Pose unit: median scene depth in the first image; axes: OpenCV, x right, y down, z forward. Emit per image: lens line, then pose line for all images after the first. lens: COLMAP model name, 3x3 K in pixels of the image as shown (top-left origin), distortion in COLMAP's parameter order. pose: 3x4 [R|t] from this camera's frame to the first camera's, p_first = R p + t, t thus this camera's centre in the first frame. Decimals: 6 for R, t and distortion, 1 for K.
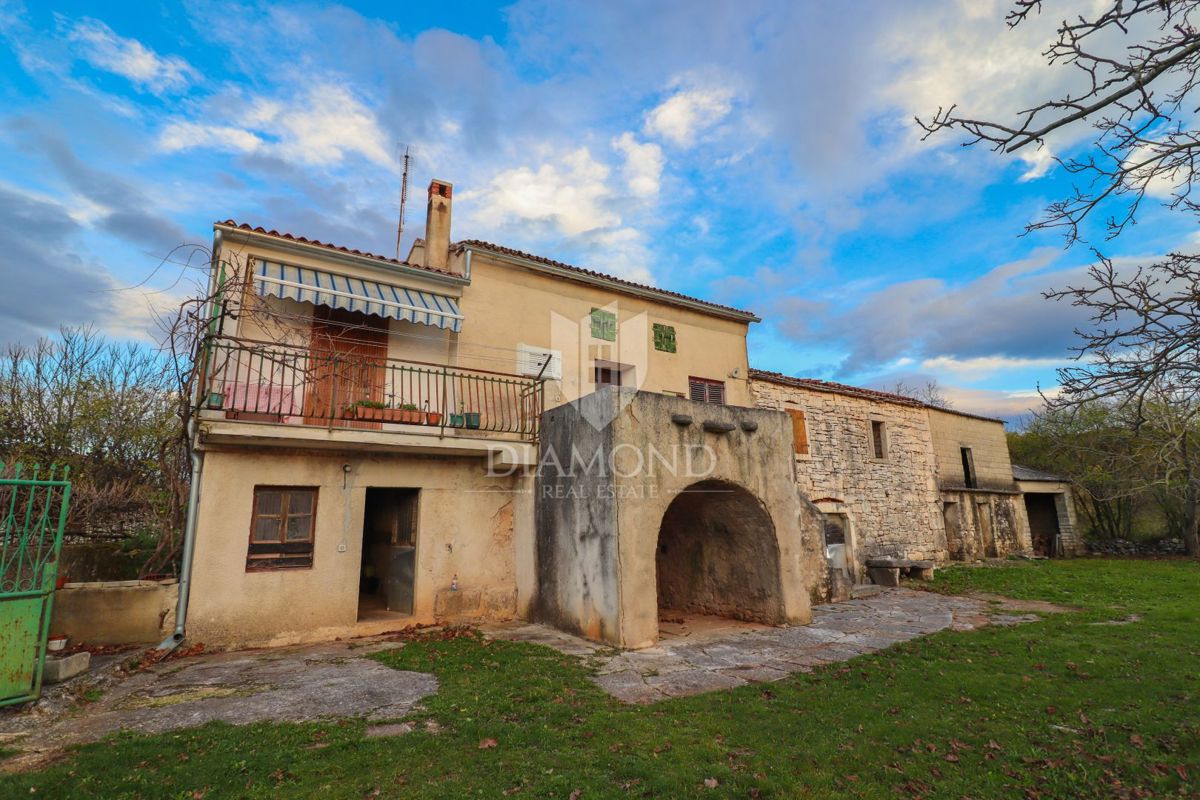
lens RADIAL K [[584.4, 0, 603.4], [0, 584.4, 391.2], [0, 0, 1]] dist [-0.000378, -0.012114]
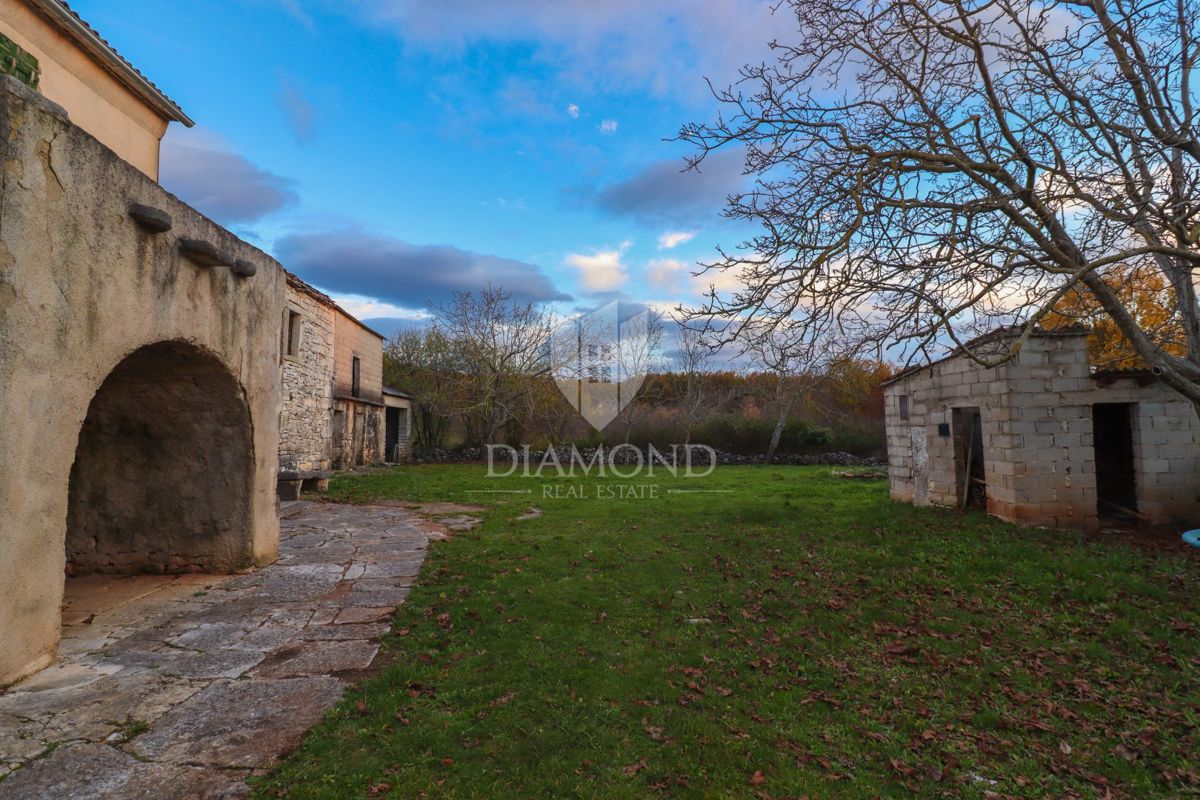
lens RADIAL K [[584.4, 0, 603.4], [0, 584.4, 391.2], [0, 0, 1]] dist [-0.000378, -0.012114]
pose [[0.461777, 0.077851, 0.883573, -0.090944], [-0.206238, 0.978264, 0.021591, 0.078807], [-0.862686, -0.192196, 0.467796, 0.292725]]
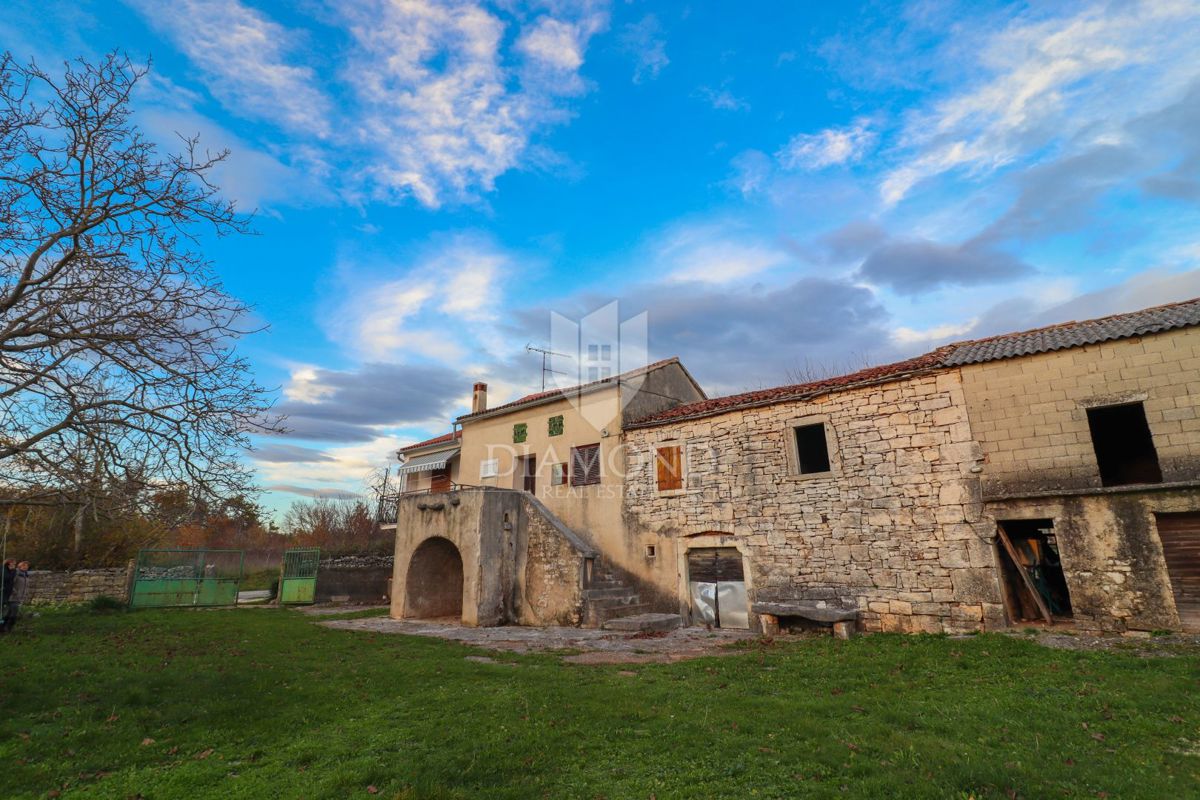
lens RADIAL K [[585.9, 0, 615.6], [0, 585.9, 398.8], [0, 0, 1]] dist [0.000193, -0.017183]
pose [[0.303942, -0.242552, -0.921297, 1.653454], [0.223497, 0.958214, -0.178538, 0.147782], [0.926104, -0.151642, 0.345451, 0.739772]]
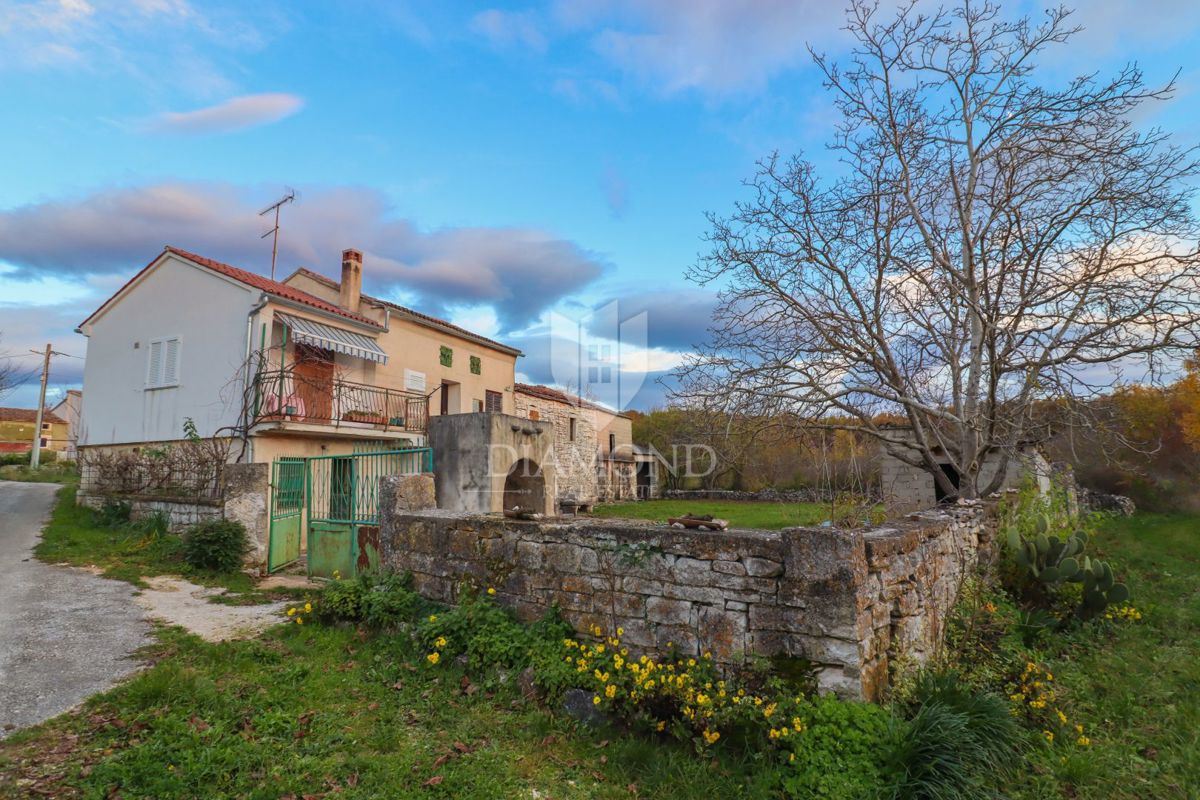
lens RADIAL K [[584.4, 0, 603.4], [0, 584.4, 391.2], [0, 0, 1]] dist [-0.000378, -0.012114]
pose [[0.831309, 0.083861, 0.549447, -0.535141], [-0.124232, 0.991577, 0.036618, -0.138025], [-0.541749, -0.098700, 0.834726, -0.591860]]
